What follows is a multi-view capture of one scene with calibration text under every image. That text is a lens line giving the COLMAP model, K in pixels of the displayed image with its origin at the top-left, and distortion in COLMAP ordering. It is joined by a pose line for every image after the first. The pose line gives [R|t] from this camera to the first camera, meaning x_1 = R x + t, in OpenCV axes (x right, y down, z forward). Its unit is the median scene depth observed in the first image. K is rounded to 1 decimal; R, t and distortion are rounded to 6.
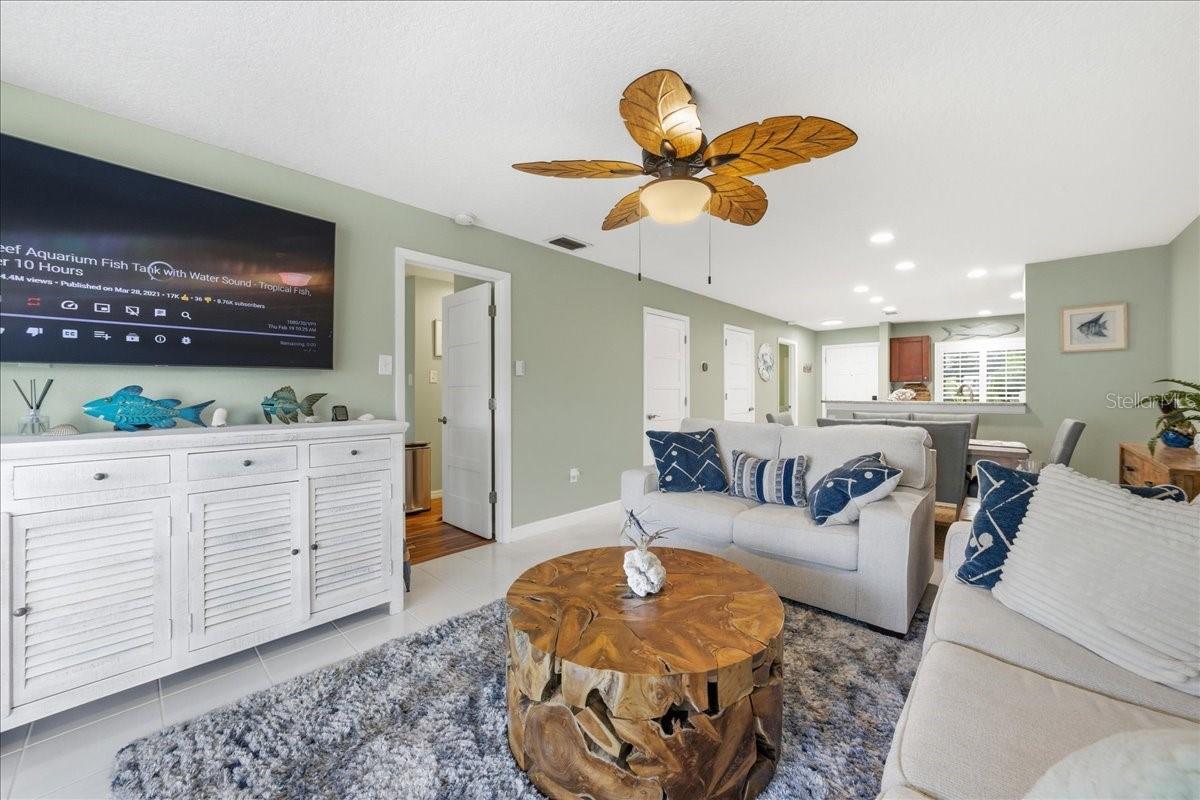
lens RADIAL K [[426.6, 0, 606.3], [0, 426.6, 392.8], [0, 0, 1]] dist [-0.017200, 0.000049]
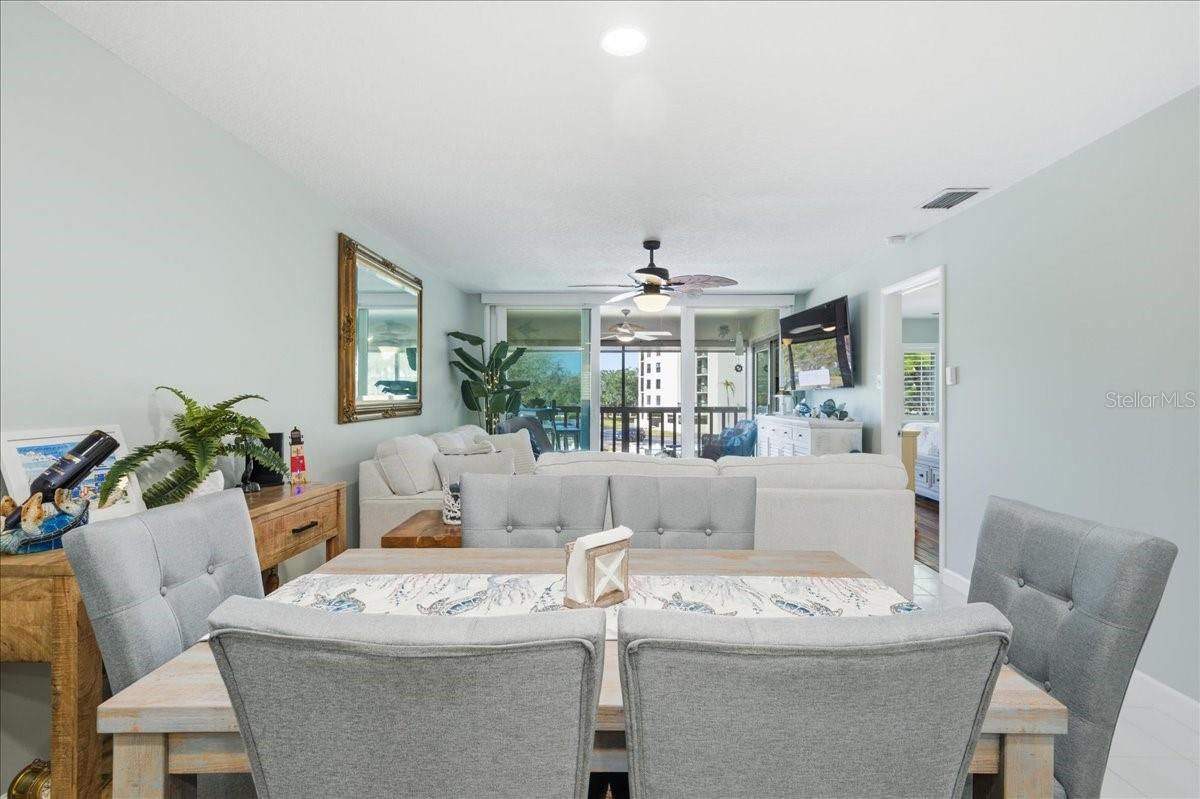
lens RADIAL K [[578.3, 0, 596.4], [0, 578.3, 395.1], [0, 0, 1]] dist [-0.001544, -0.000188]
pose [[-0.747898, 0.001470, -0.663812, 0.673725], [-0.002120, 0.999987, 0.004603, -0.016169], [0.663810, 0.004850, -0.747885, 0.902211]]
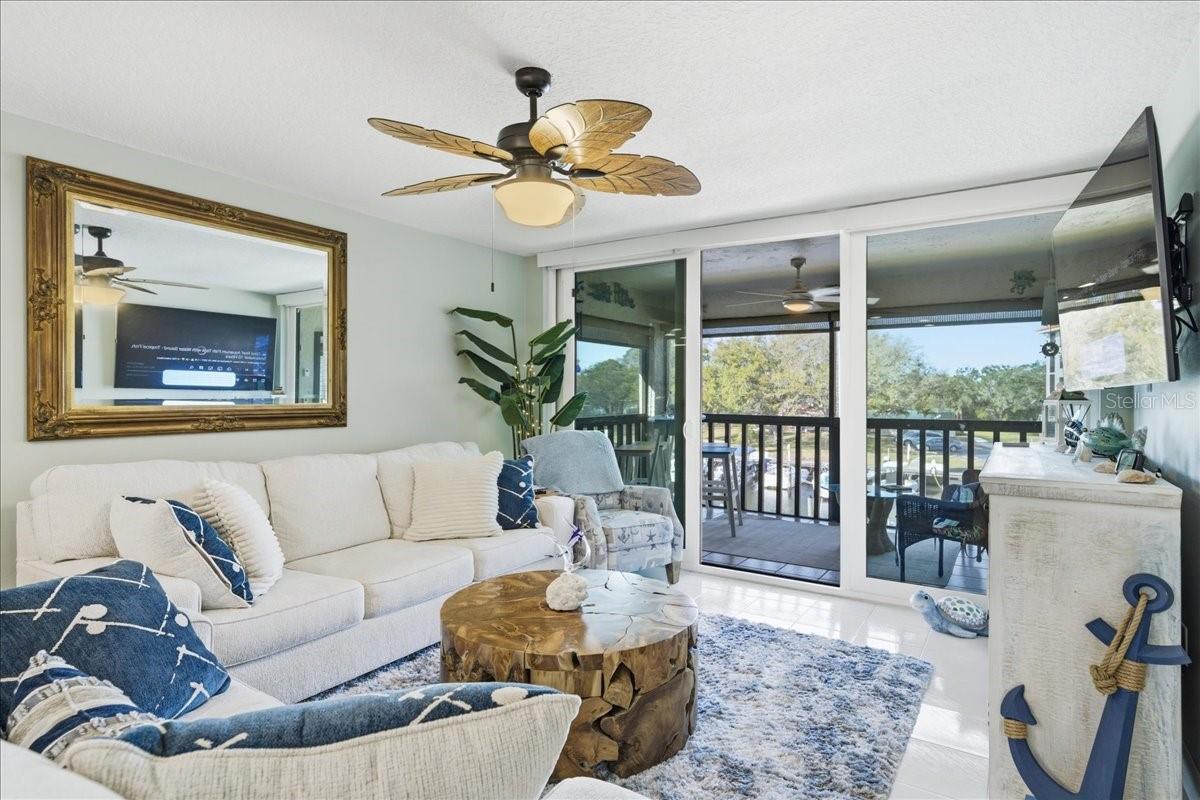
lens RADIAL K [[631.8, 0, 600.0], [0, 631.8, 400.0], [0, 0, 1]] dist [0.005588, 0.001368]
pose [[-0.986419, -0.001543, -0.164241, 0.076532], [-0.003259, 0.999943, 0.010179, -0.017356], [0.164216, 0.010576, -0.986368, 0.760996]]
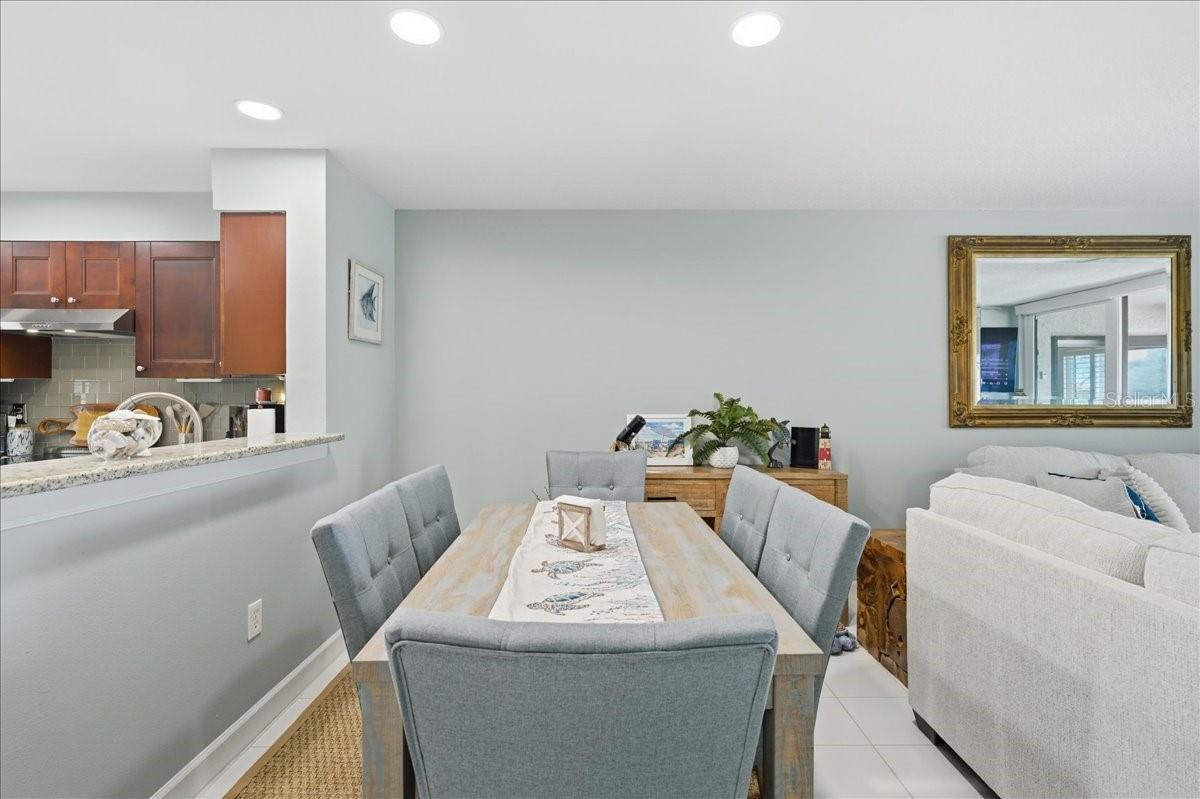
lens RADIAL K [[568.4, 0, 604.5], [0, 568.4, 389.5], [0, 0, 1]] dist [-0.000593, 0.002110]
pose [[-0.688333, 0.007857, 0.725353, 0.237933], [0.001510, 0.999955, -0.009399, -0.017055], [-0.725394, -0.005375, -0.688313, 0.942465]]
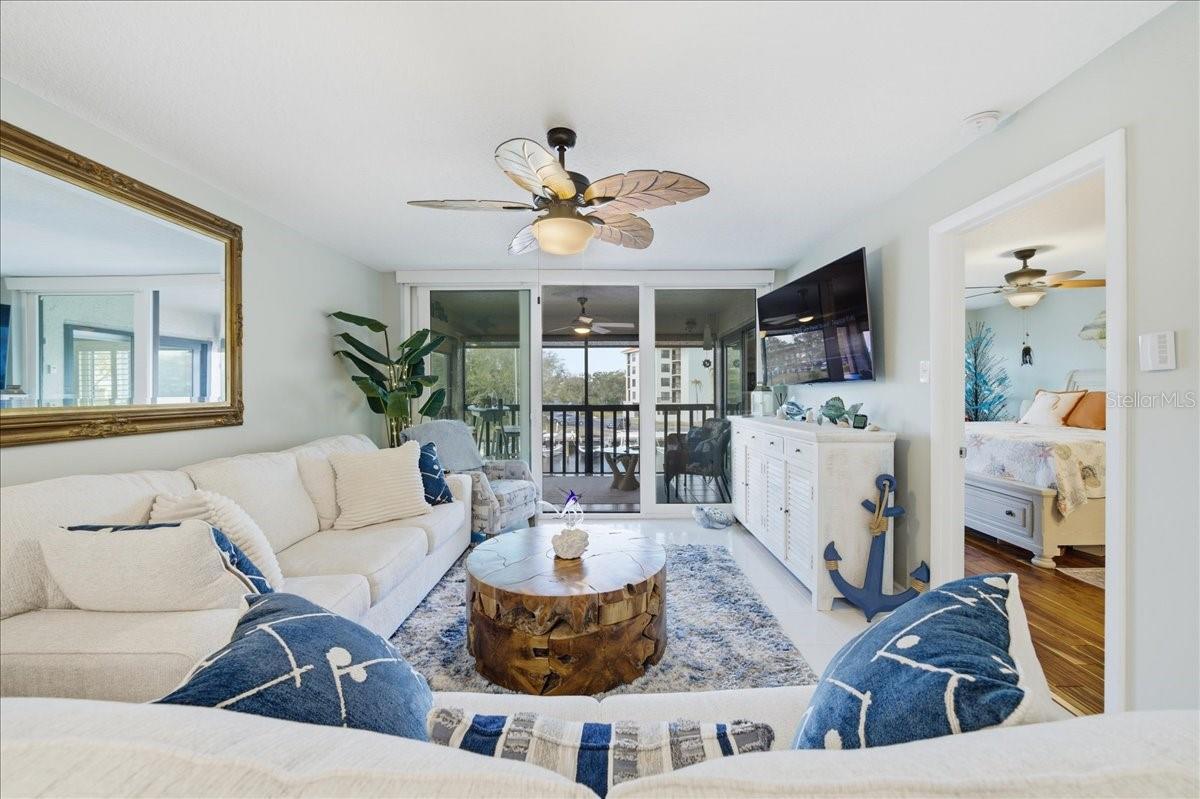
lens RADIAL K [[450.5, 0, 602.0], [0, 450.5, 393.7], [0, 0, 1]] dist [-0.024459, 0.007060]
pose [[-0.737228, 0.008859, -0.675586, 0.288801], [0.003970, 0.999954, 0.008780, -0.016304], [0.675633, 0.003790, -0.737229, 0.630558]]
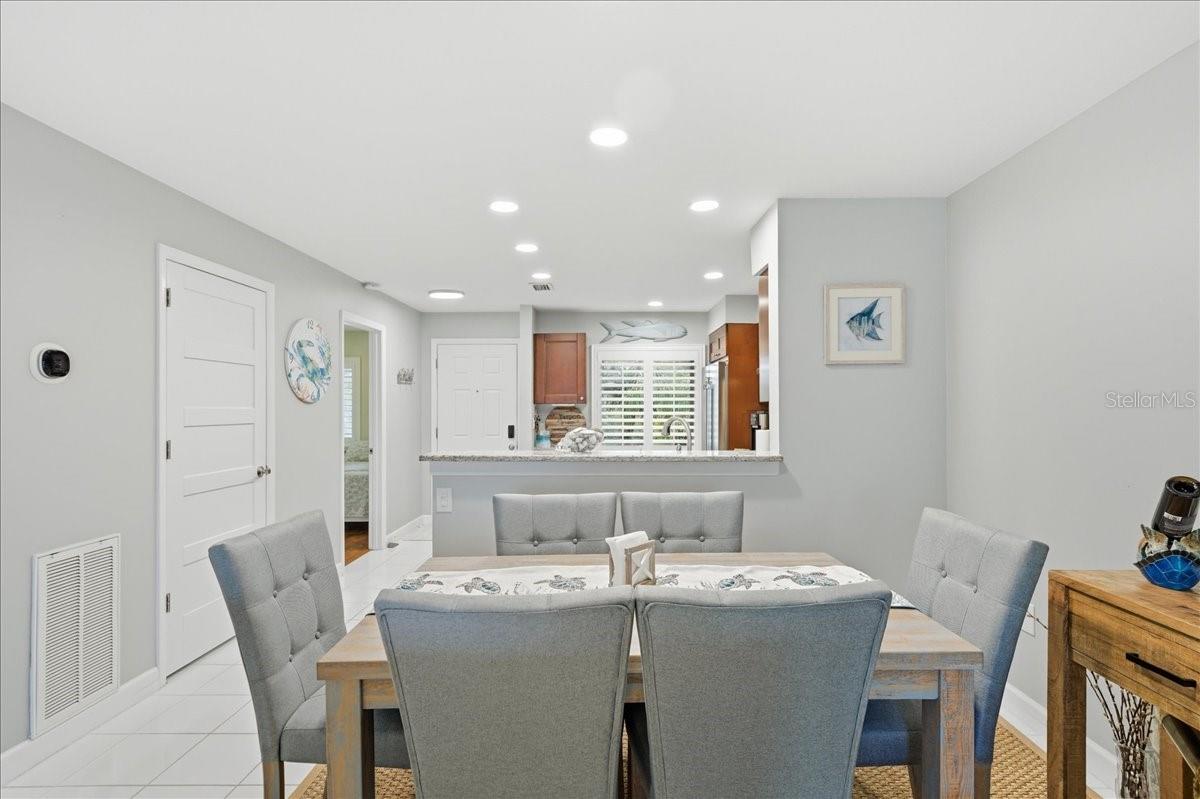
lens RADIAL K [[578.3, 0, 596.4], [0, 578.3, 395.1], [0, 0, 1]] dist [-0.001544, -0.000188]
pose [[0.740552, 0.013025, 0.671872, 0.256425], [0.002007, 0.999765, -0.021594, -0.029389], [-0.671996, 0.017340, 0.740352, 0.471324]]
